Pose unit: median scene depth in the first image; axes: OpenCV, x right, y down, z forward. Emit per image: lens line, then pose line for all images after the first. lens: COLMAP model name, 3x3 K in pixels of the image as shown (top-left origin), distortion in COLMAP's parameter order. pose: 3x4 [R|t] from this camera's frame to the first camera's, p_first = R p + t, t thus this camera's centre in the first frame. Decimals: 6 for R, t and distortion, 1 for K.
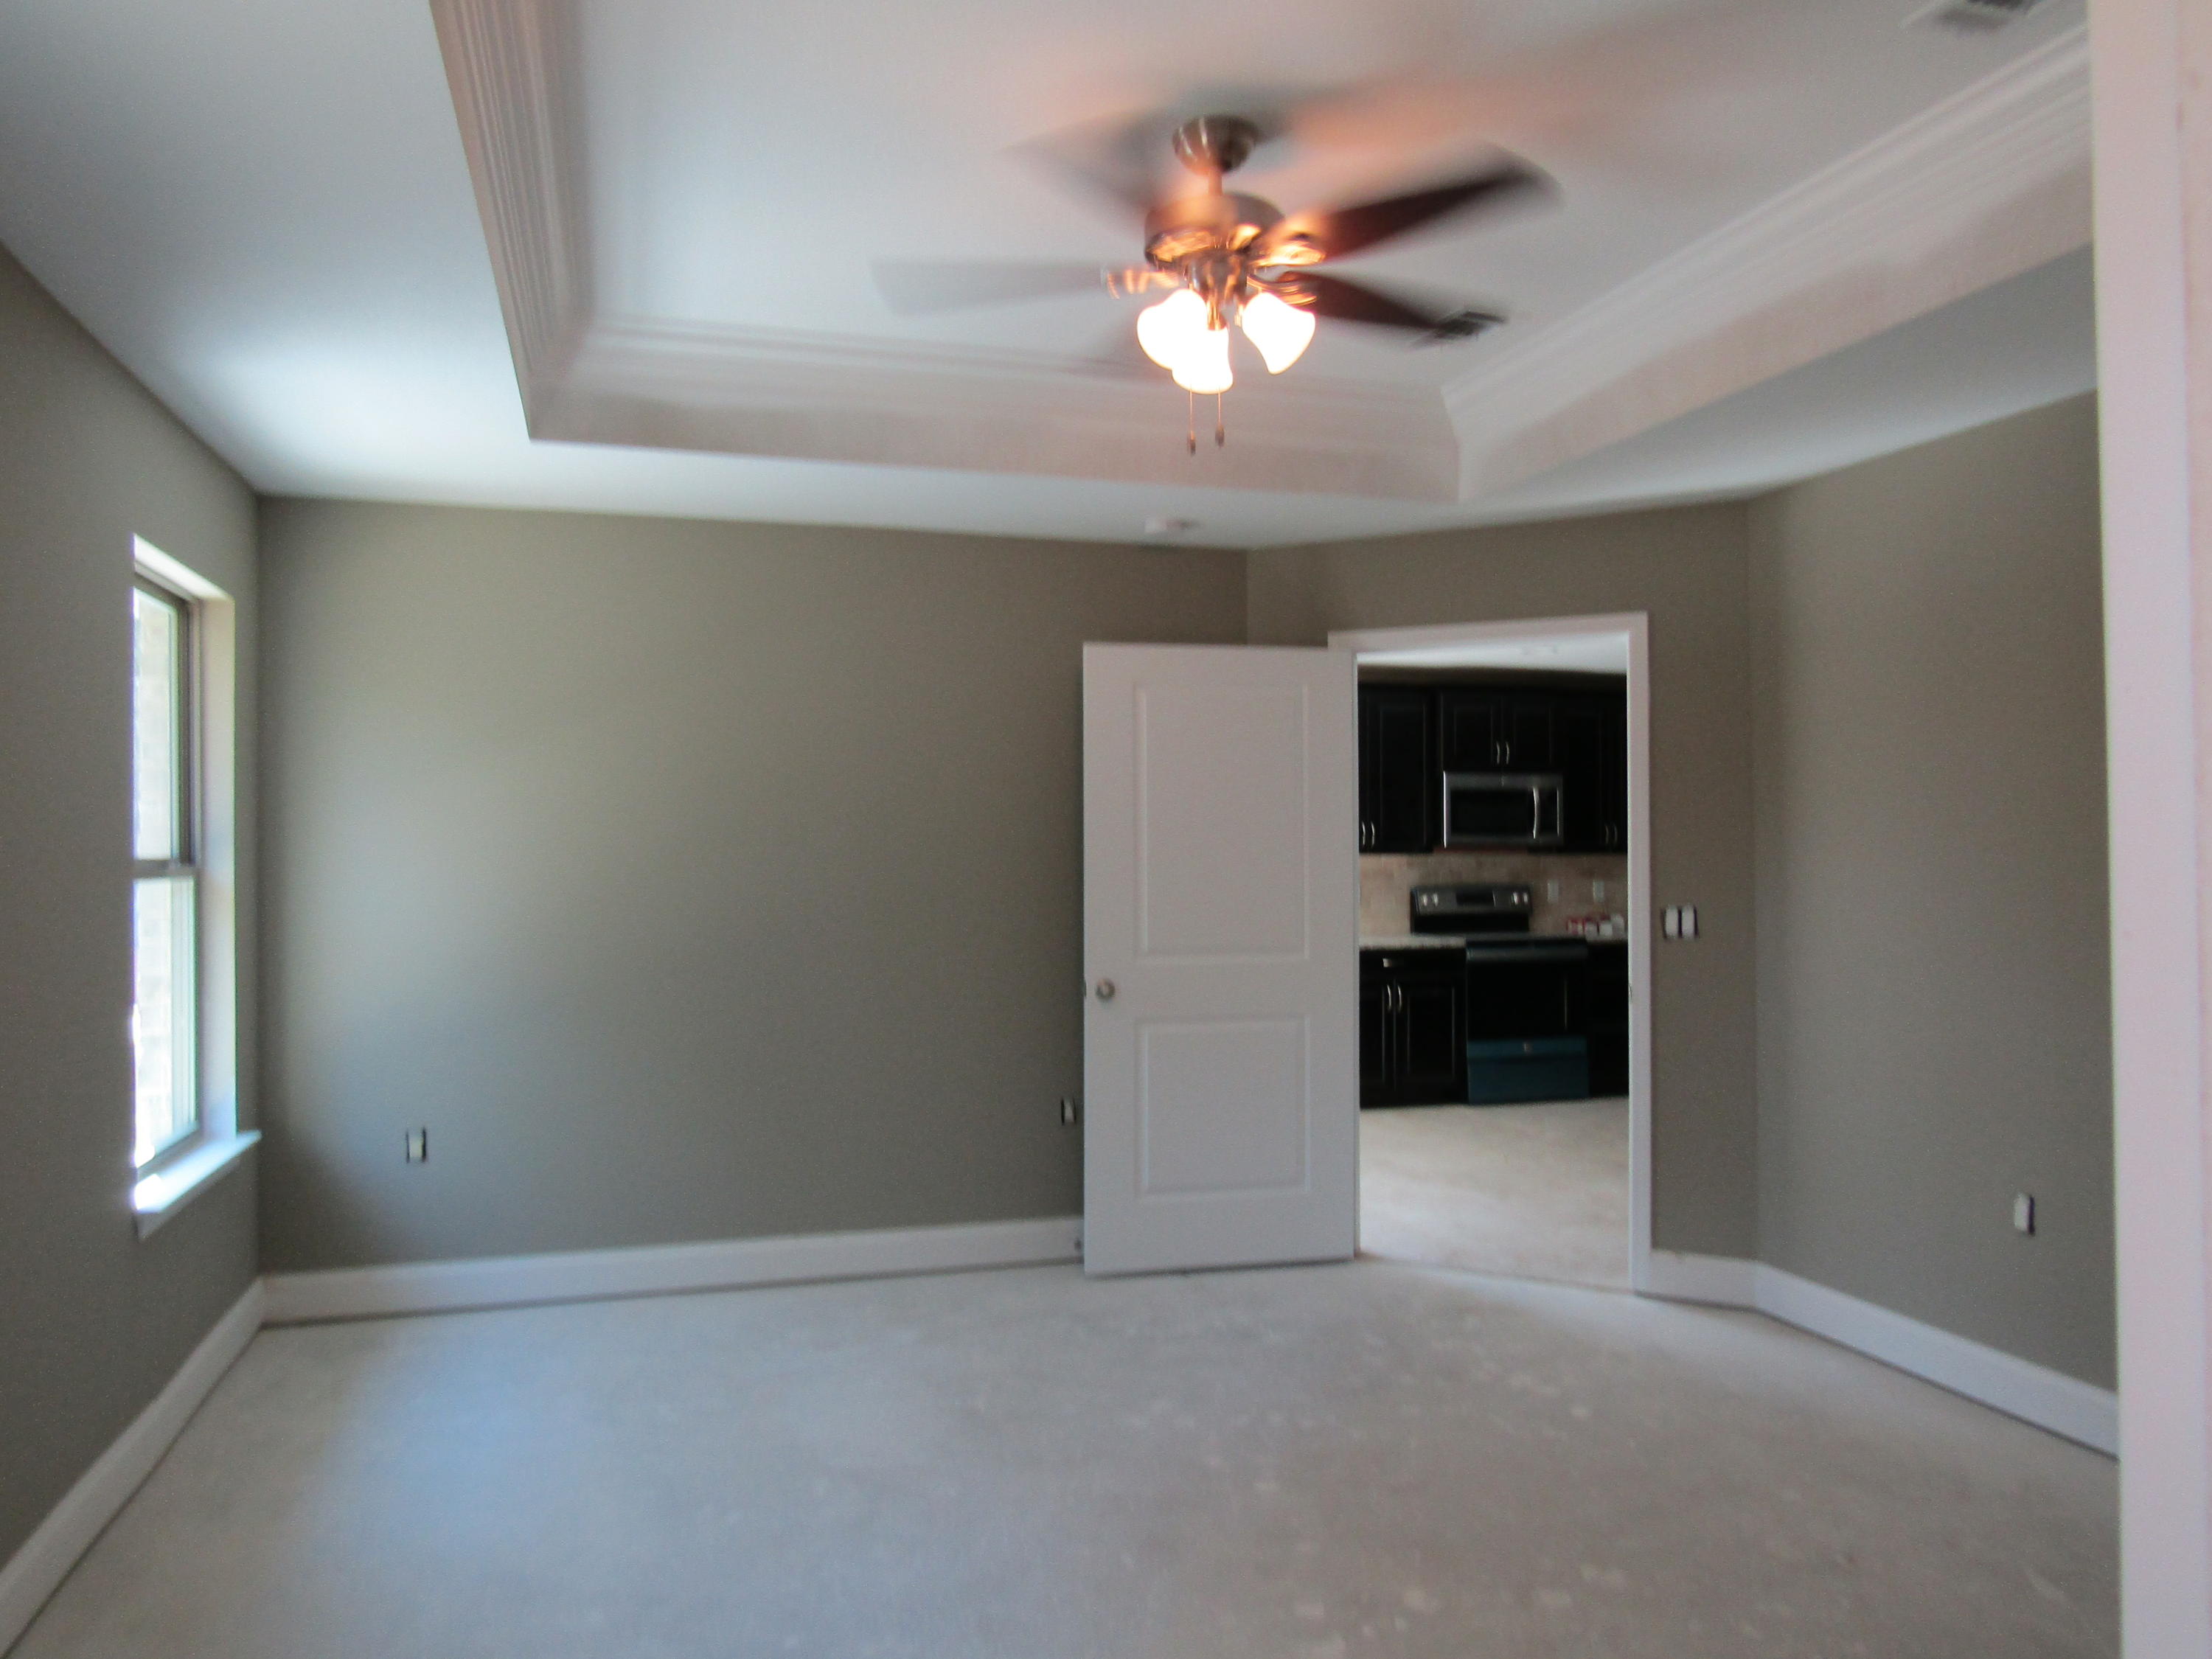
lens RADIAL K [[1569.4, 0, 1106.0], [0, 1569.4, 829.5], [0, 0, 1]] dist [-0.004856, -0.005354]
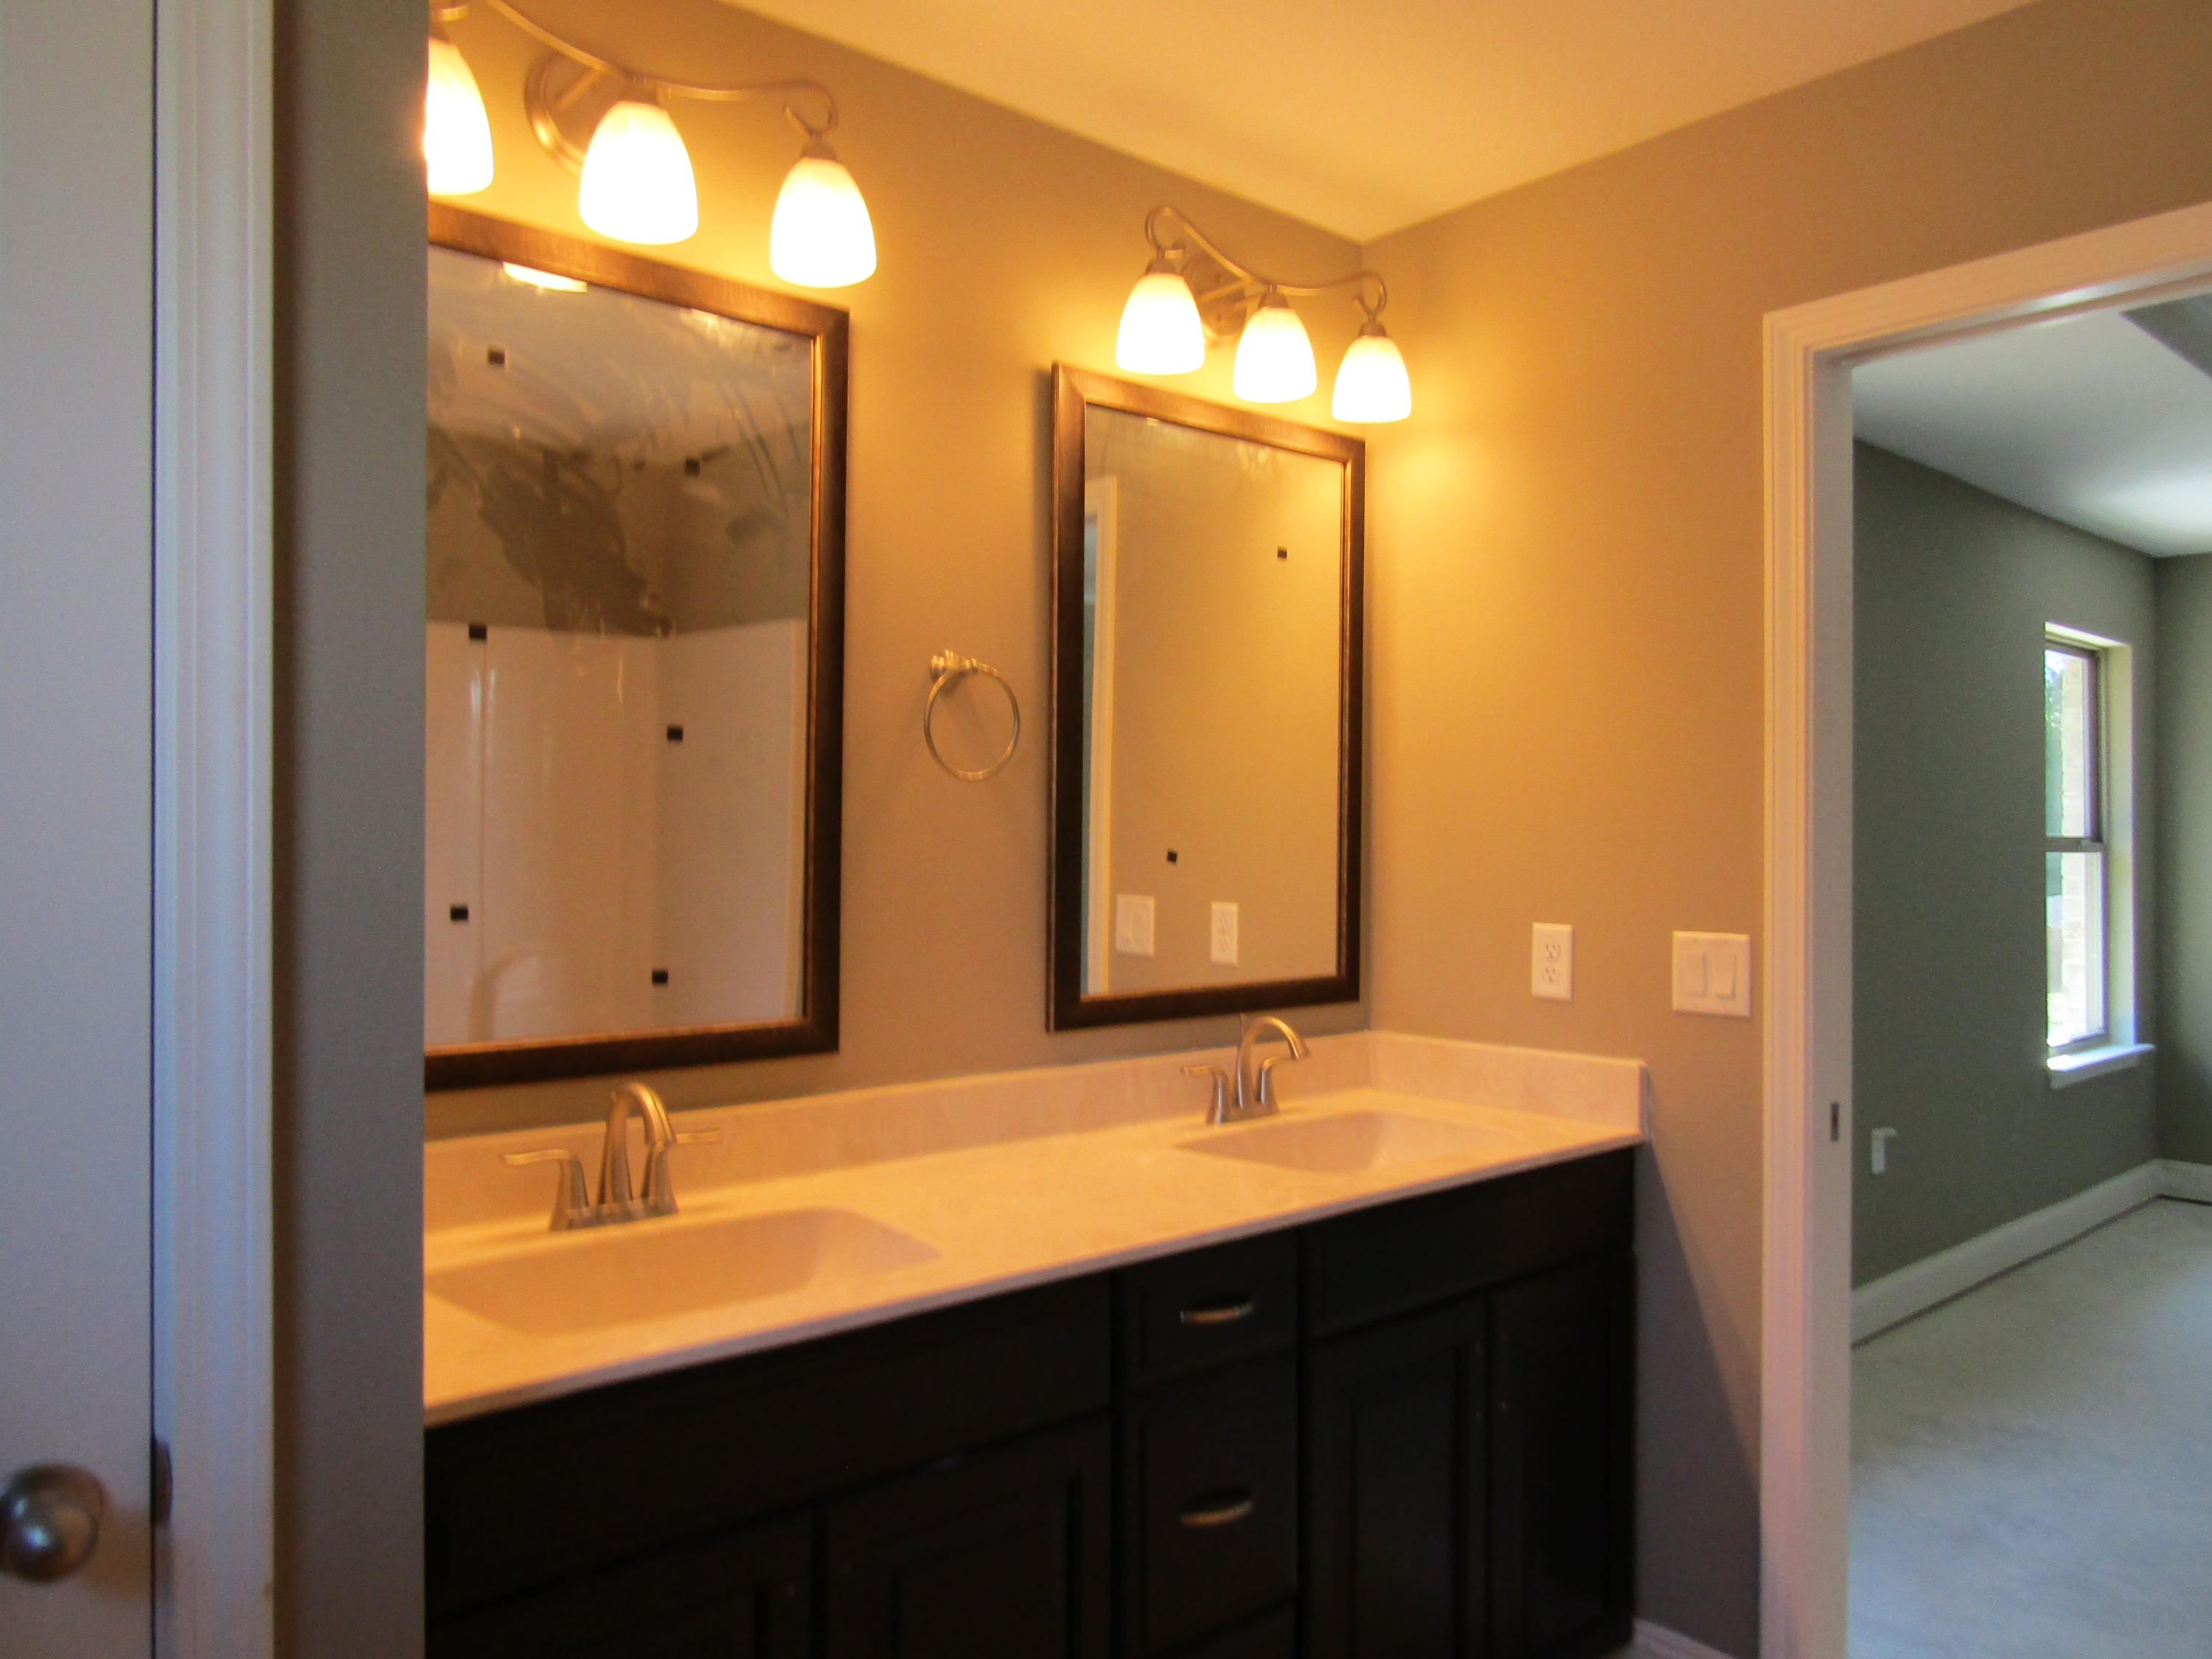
lens RADIAL K [[1569.4, 0, 1106.0], [0, 1569.4, 829.5], [0, 0, 1]] dist [-0.004856, -0.005354]
pose [[0.459638, 0.036024, -0.887375, 0.220851], [0.045544, 0.996906, 0.064061, -0.114483], [0.886938, -0.069859, 0.456575, -0.379424]]
